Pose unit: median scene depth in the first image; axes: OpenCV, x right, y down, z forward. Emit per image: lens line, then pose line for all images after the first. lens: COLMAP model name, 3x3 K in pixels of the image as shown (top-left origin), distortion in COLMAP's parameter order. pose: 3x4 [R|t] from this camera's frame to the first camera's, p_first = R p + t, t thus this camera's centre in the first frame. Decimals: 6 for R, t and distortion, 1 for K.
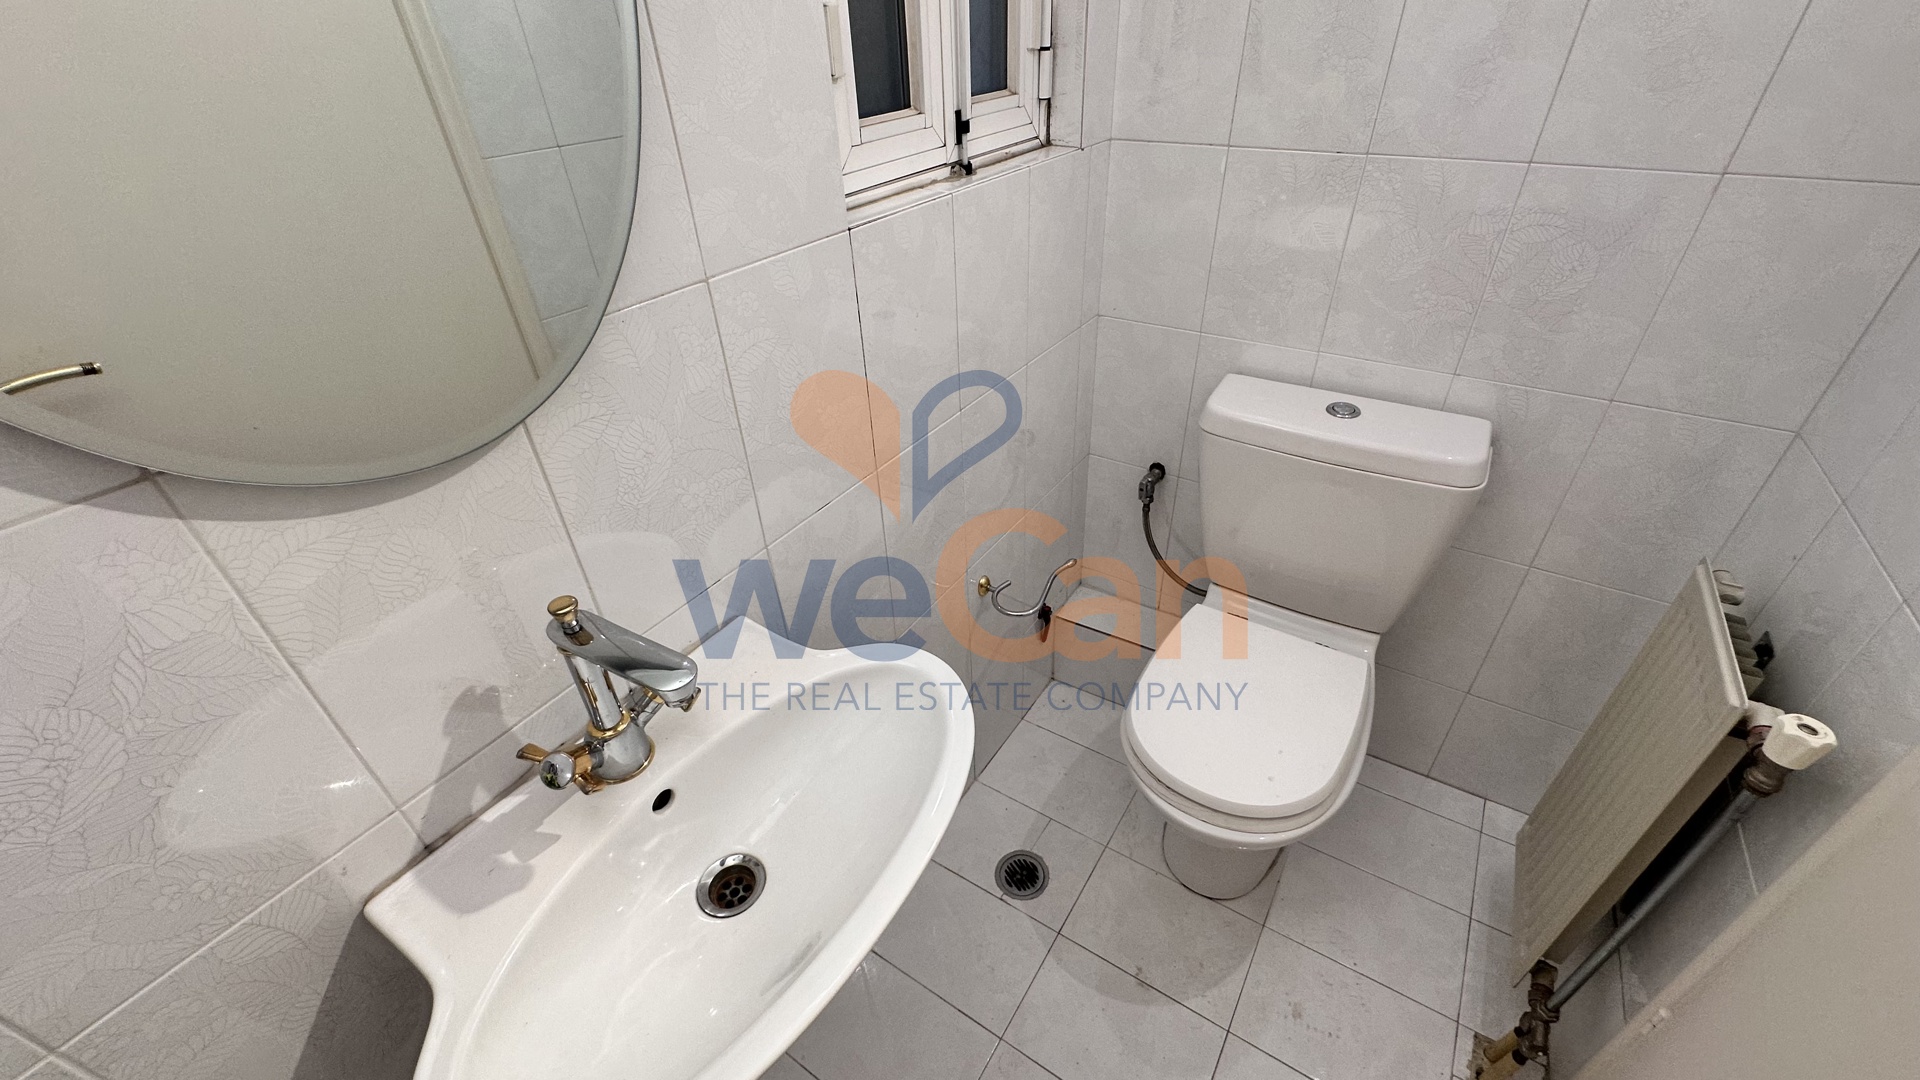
lens RADIAL K [[769.1, 0, 960.4], [0, 769.1, 536.5], [0, 0, 1]] dist [-0.008767, 0.001937]
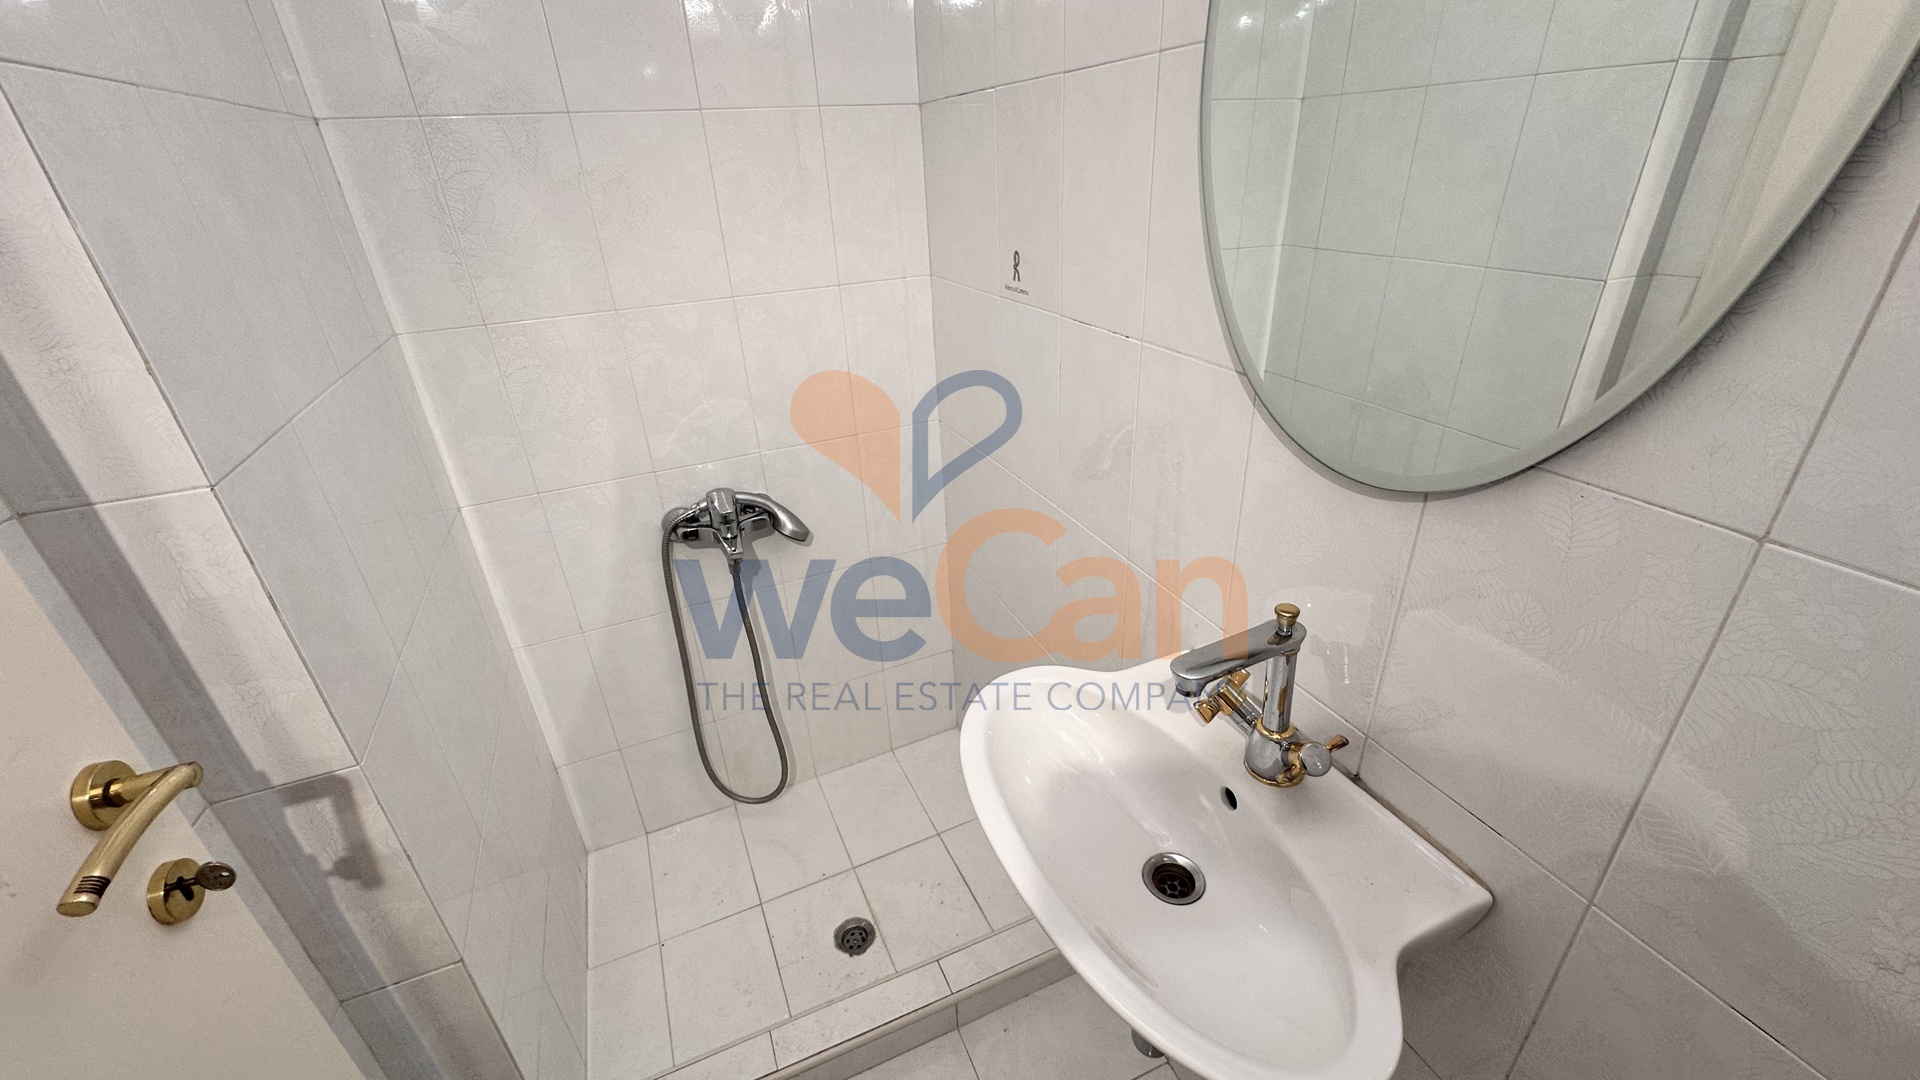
lens RADIAL K [[769.1, 0, 959.8], [0, 769.1, 545.6], [0, 0, 1]] dist [-0.008767, 0.001937]
pose [[-0.555814, 0.415605, -0.719960, 0.489415], [-0.440824, 0.586914, 0.679122, -0.464410], [0.704801, 0.694842, -0.143006, 0.622109]]
